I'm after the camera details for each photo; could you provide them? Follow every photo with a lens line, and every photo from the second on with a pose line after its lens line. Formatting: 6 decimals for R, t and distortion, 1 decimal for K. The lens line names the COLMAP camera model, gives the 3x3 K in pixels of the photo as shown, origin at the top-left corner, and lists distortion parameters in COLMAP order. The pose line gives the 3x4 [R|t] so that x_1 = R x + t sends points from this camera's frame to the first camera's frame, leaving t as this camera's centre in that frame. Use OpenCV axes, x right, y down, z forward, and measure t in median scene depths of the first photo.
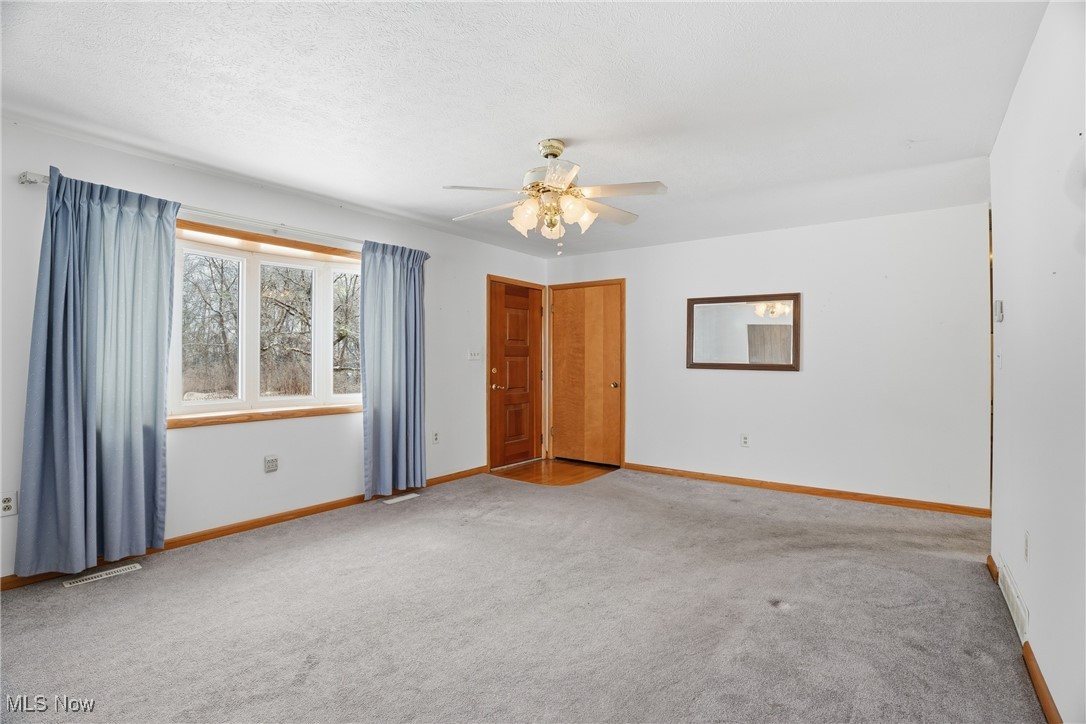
lens RADIAL K [[500.4, 0, 539.8], [0, 500.4, 351.8], [0, 0, 1]] dist [-0.070489, 0.018189]
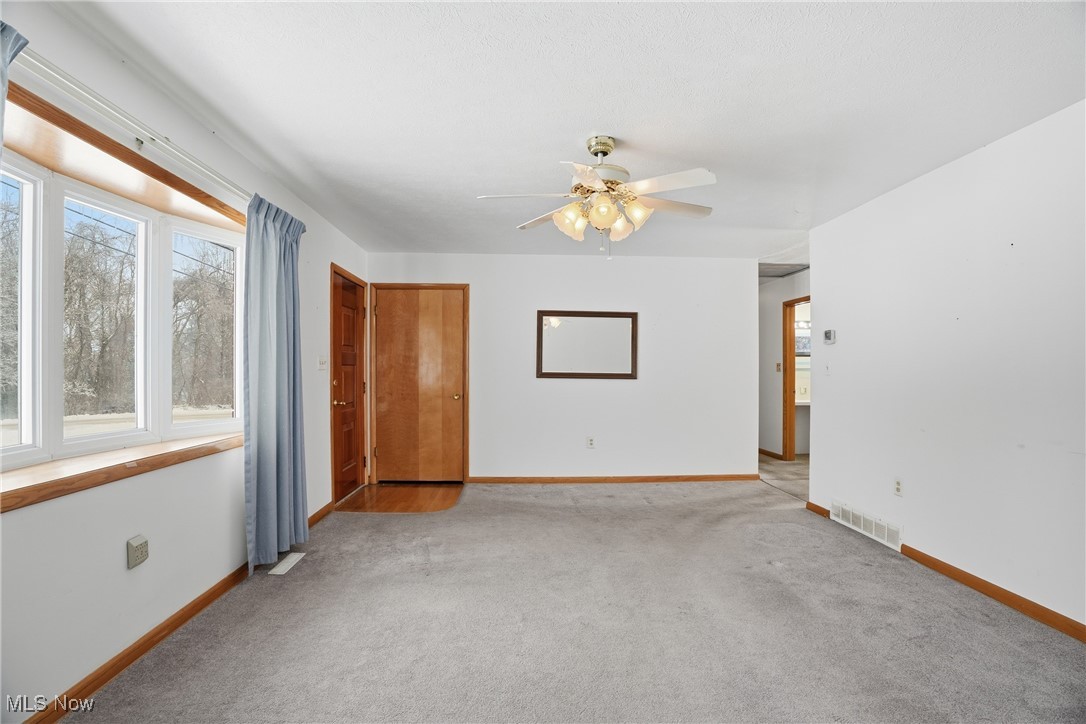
lens RADIAL K [[506.9, 0, 534.4], [0, 506.9, 360.1], [0, 0, 1]] dist [-0.083488, 0.029450]
pose [[0.780982, 0.010873, 0.624459, -0.418293], [-0.009806, 0.999939, -0.005147, 0.002462], [-0.624477, -0.002103, 0.781041, 0.205689]]
